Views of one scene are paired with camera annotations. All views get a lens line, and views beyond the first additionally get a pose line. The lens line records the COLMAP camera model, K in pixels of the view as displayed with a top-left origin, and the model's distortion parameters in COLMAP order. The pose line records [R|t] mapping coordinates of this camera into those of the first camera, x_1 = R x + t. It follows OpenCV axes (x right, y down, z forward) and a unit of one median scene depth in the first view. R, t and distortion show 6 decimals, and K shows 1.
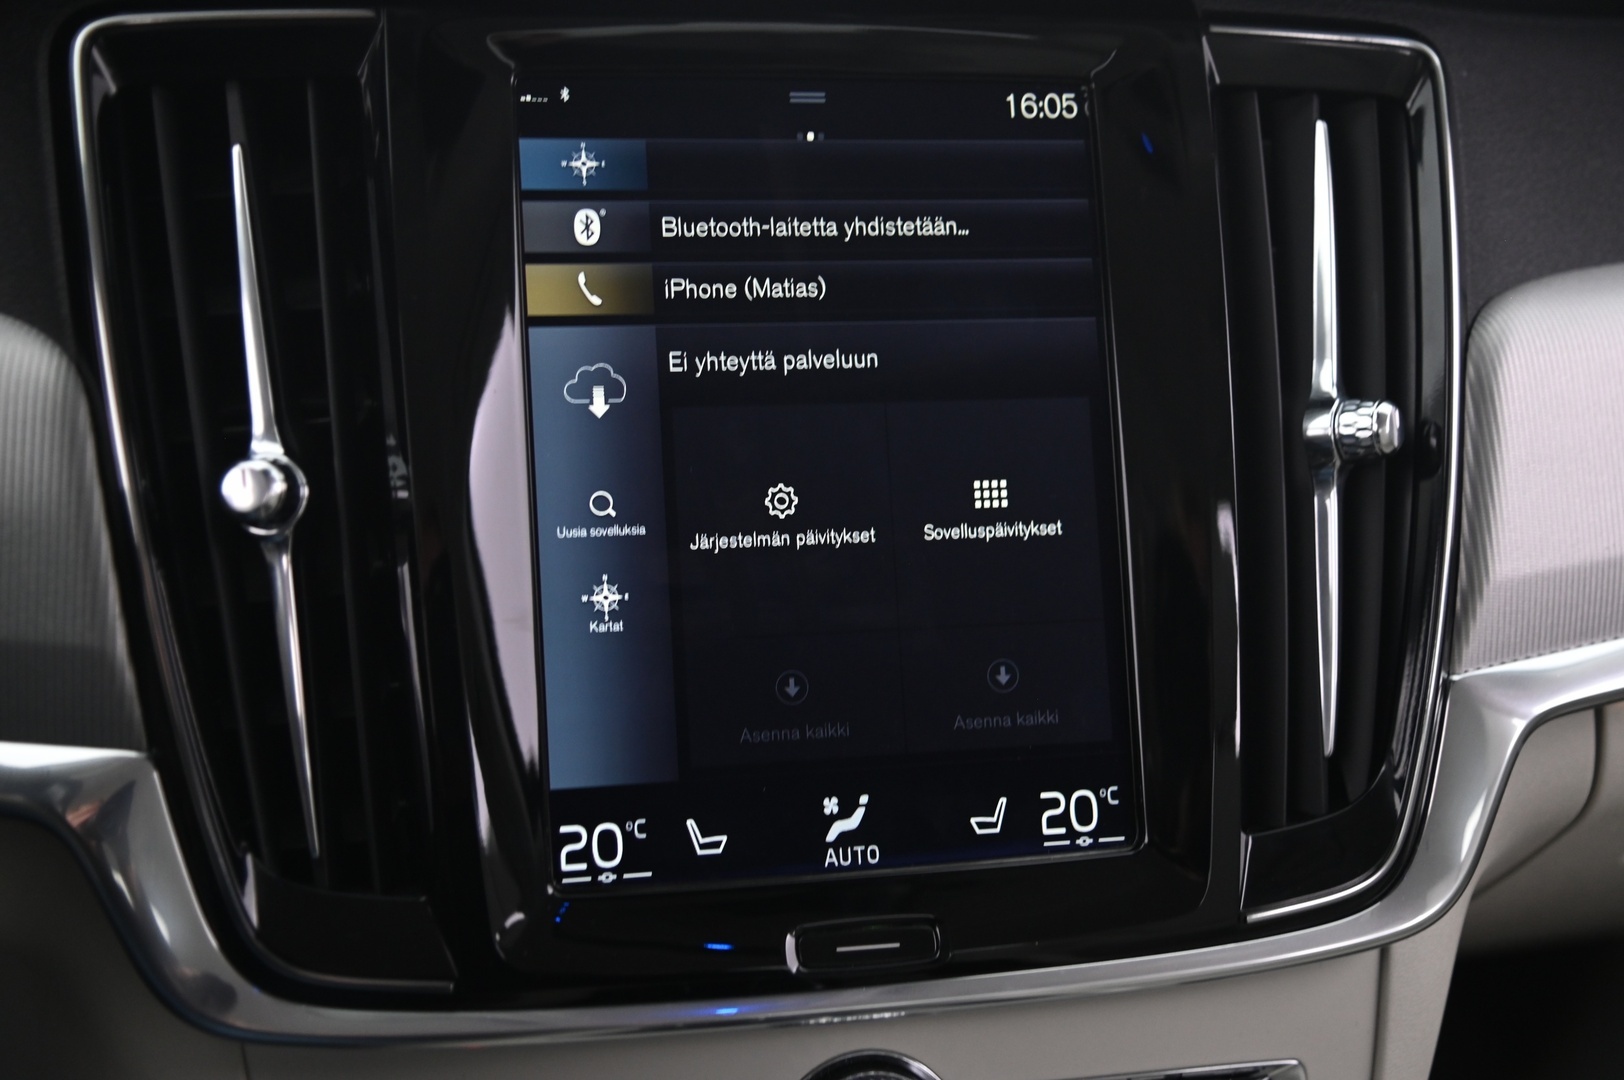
lens RADIAL K [[2058.2, 0, 822.0], [0, 2058.2, 543.9], [0, 0, 1]] dist [0.097452, 0.000000]
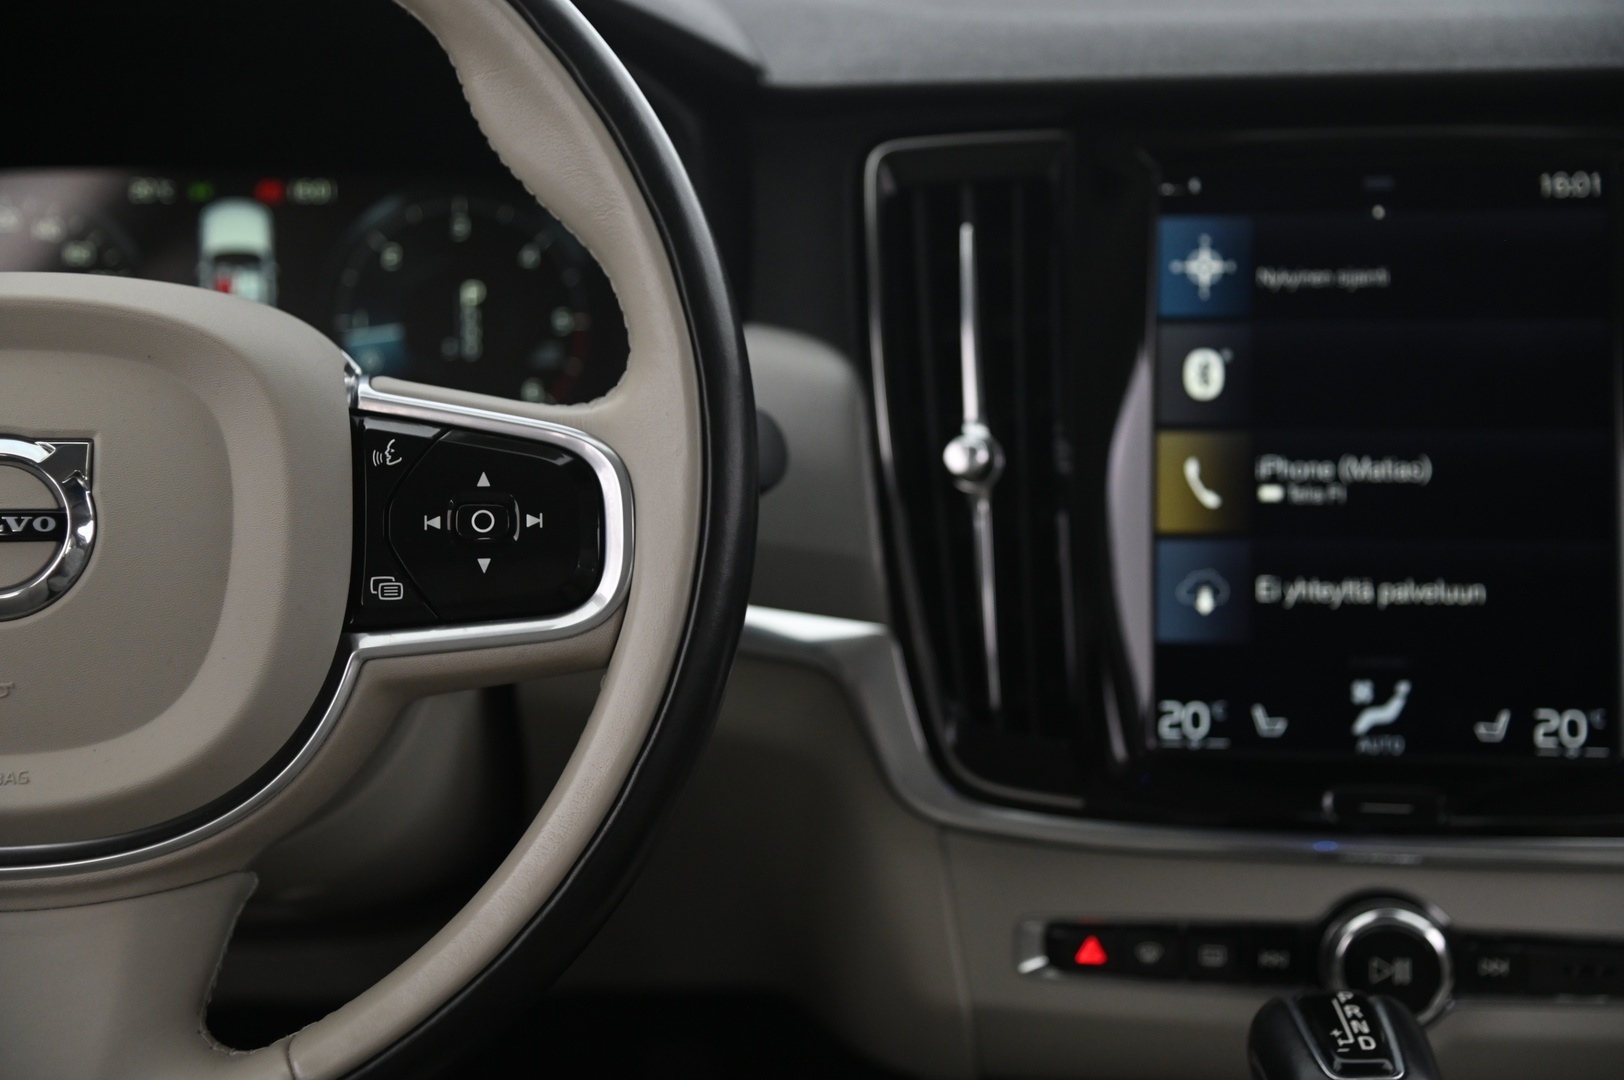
lens RADIAL K [[2548.0, 0, 801.1], [0, 2548.0, 554.7], [0, 0, 1]] dist [0.241626, 0.000000]
pose [[0.955190, 0.044703, -0.292597, 0.138153], [-0.050311, 0.998665, -0.011664, 0.064036], [0.291685, 0.025862, 0.956165, -0.713421]]
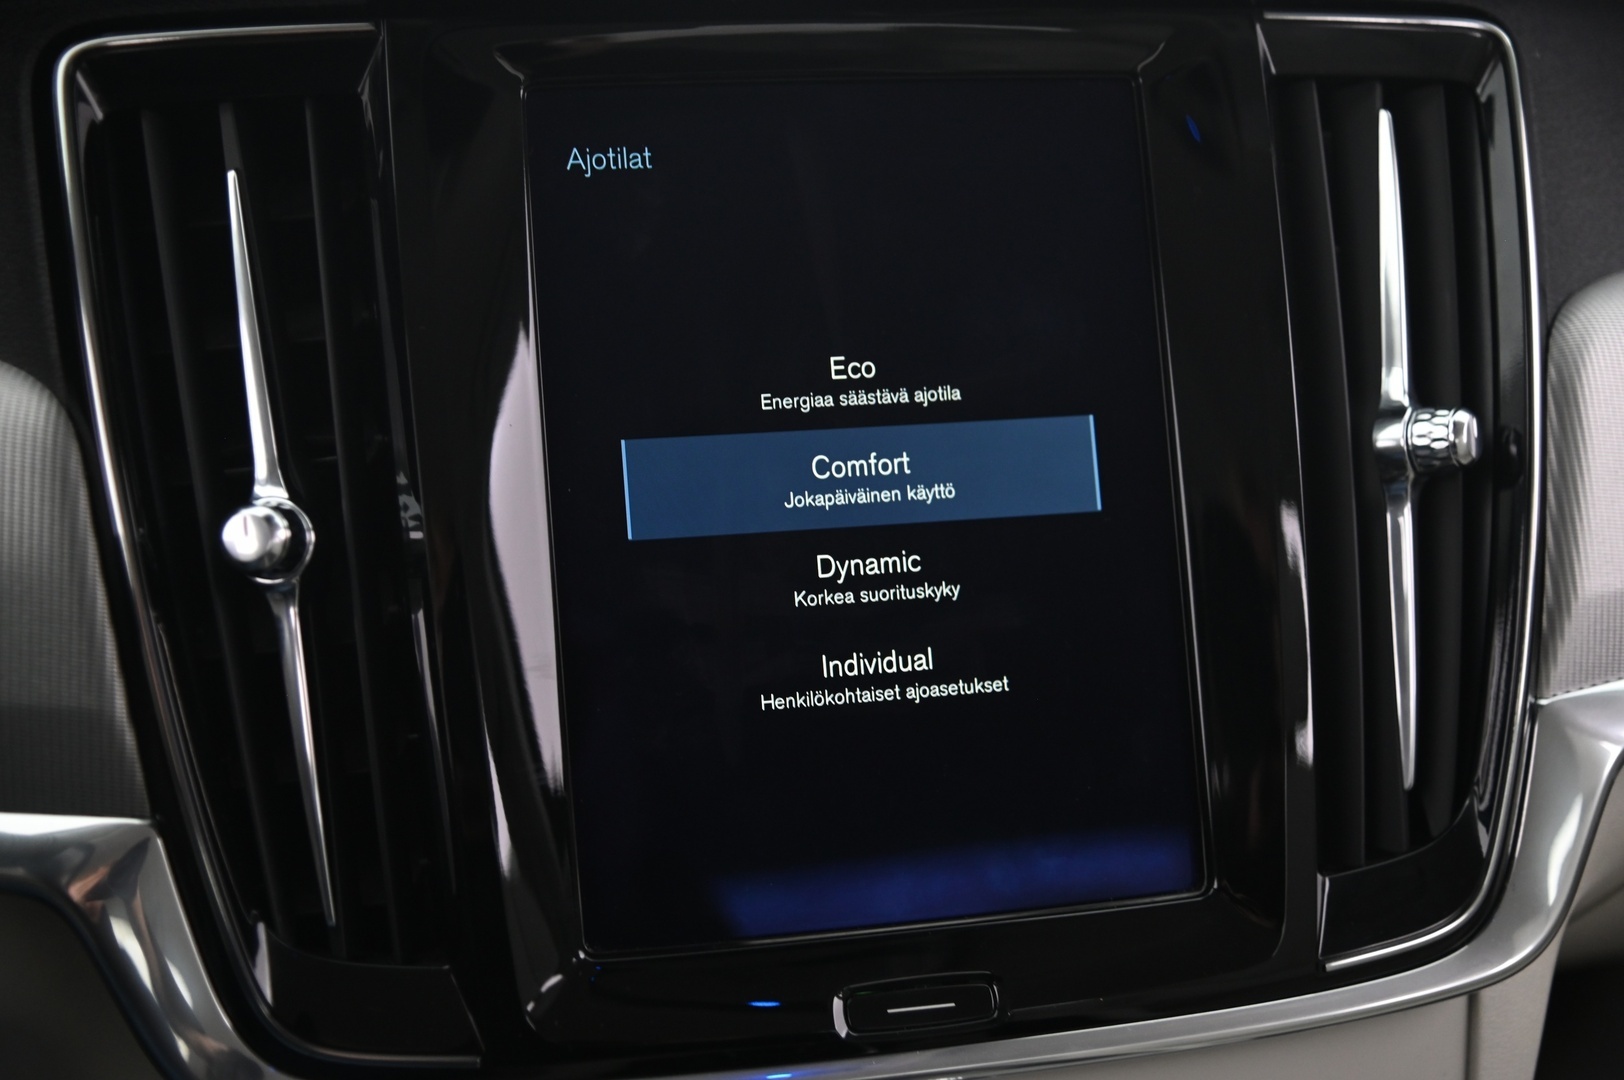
lens RADIAL K [[2058.2, 0, 820.2], [0, 2058.2, 539.6], [0, 0, 1]] dist [0.097452, 0.000000]
pose [[0.999526, -0.022491, -0.021015, 0.001043], [0.022593, 0.999734, 0.004624, -0.021342], [0.020905, -0.005097, 0.999768, 0.058936]]
